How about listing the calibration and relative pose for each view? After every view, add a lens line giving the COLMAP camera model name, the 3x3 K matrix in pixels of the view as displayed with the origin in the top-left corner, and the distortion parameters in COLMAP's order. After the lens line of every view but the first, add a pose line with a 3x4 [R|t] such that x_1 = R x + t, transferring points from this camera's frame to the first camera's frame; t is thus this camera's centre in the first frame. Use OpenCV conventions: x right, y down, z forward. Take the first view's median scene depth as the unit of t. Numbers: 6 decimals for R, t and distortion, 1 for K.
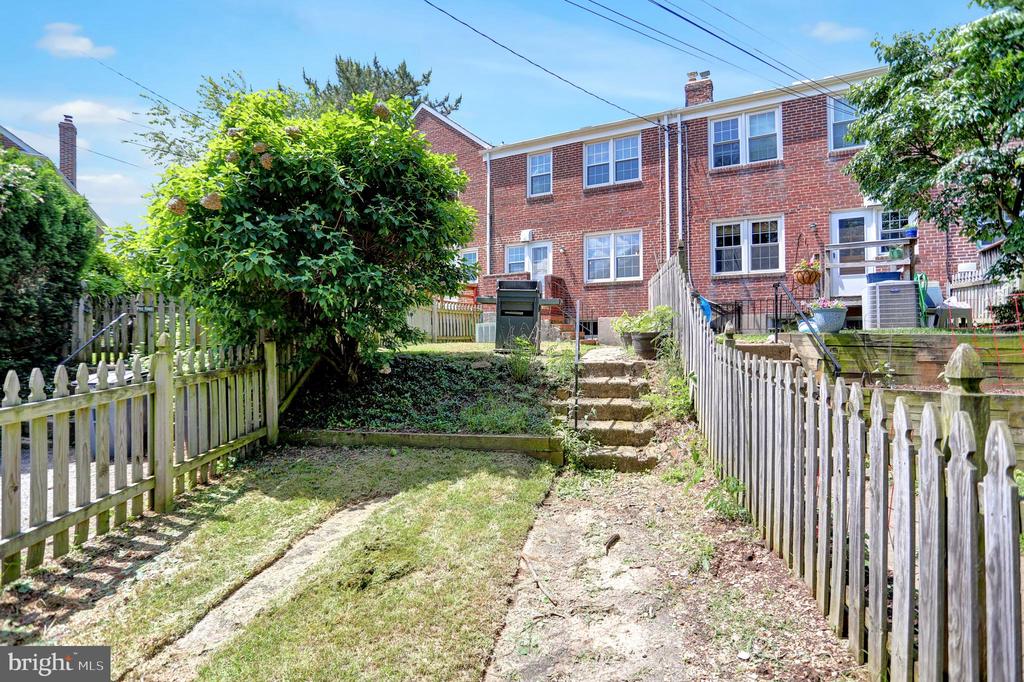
lens RADIAL K [[495.6, 0, 521.6], [0, 495.6, 342.9], [0, 0, 1]] dist [-0.051863, 0.011272]
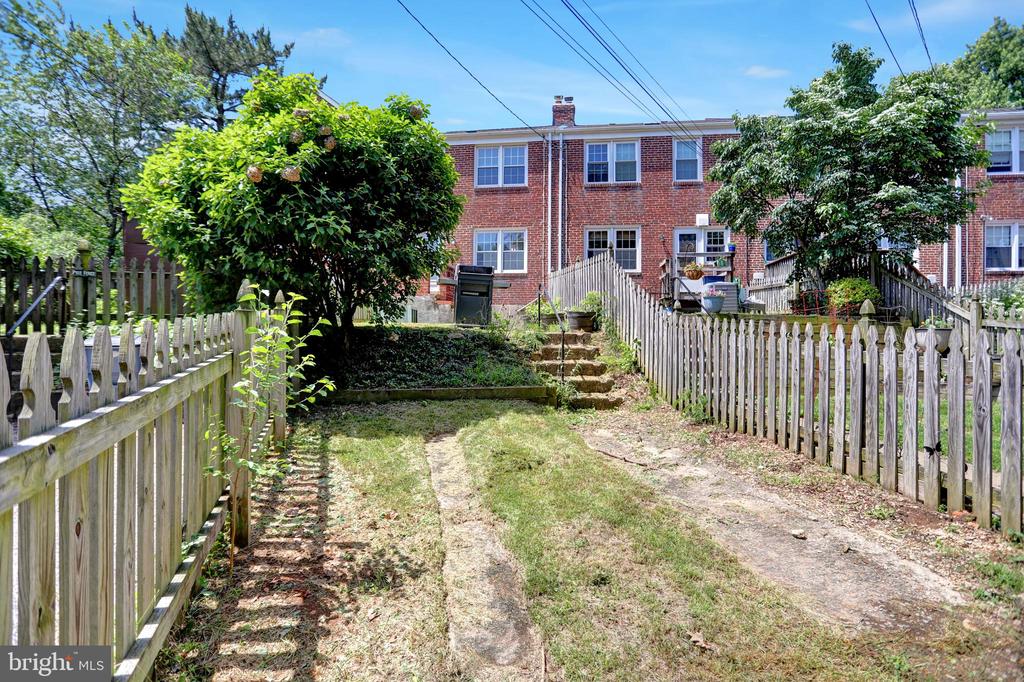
lens RADIAL K [[495.6, 0, 525.8], [0, 495.6, 338.2], [0, 0, 1]] dist [-0.051863, 0.011272]
pose [[0.931626, 0.007035, 0.363350, -0.190120], [-0.007851, 0.999969, 0.000769, 0.025689], [-0.363333, -0.003569, 0.931652, -0.077787]]
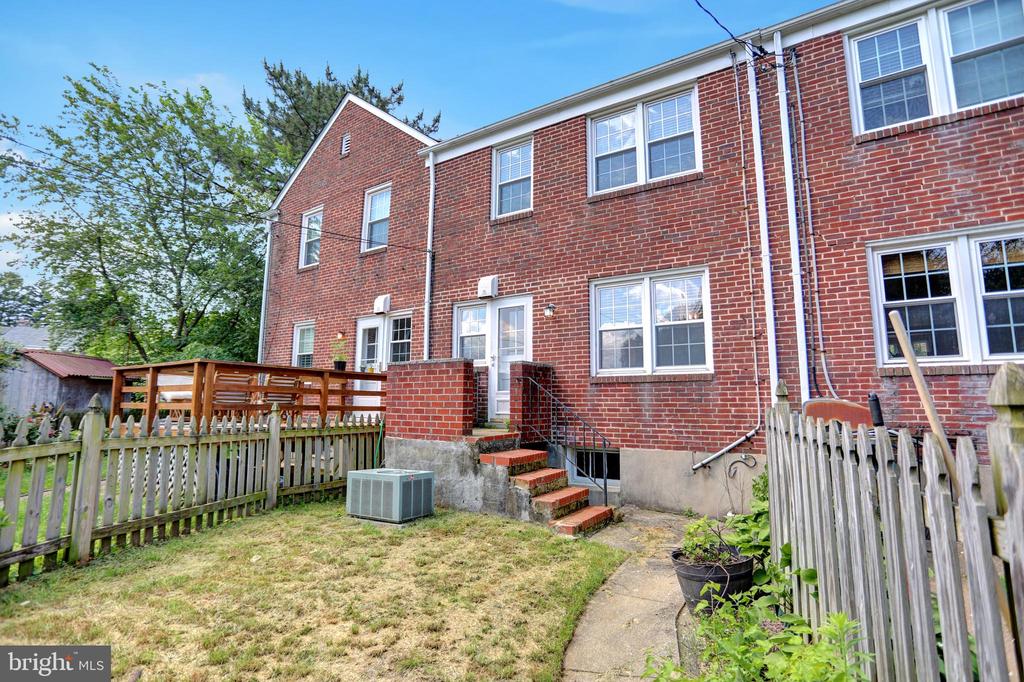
lens RADIAL K [[495.6, 0, 516.2], [0, 495.6, 340.8], [0, 0, 1]] dist [-0.051863, 0.011272]
pose [[0.996543, -0.003040, -0.083028, 0.105135], [-0.007673, 0.991692, -0.128407, -0.104460], [0.082728, 0.128600, 0.988240, 0.562111]]
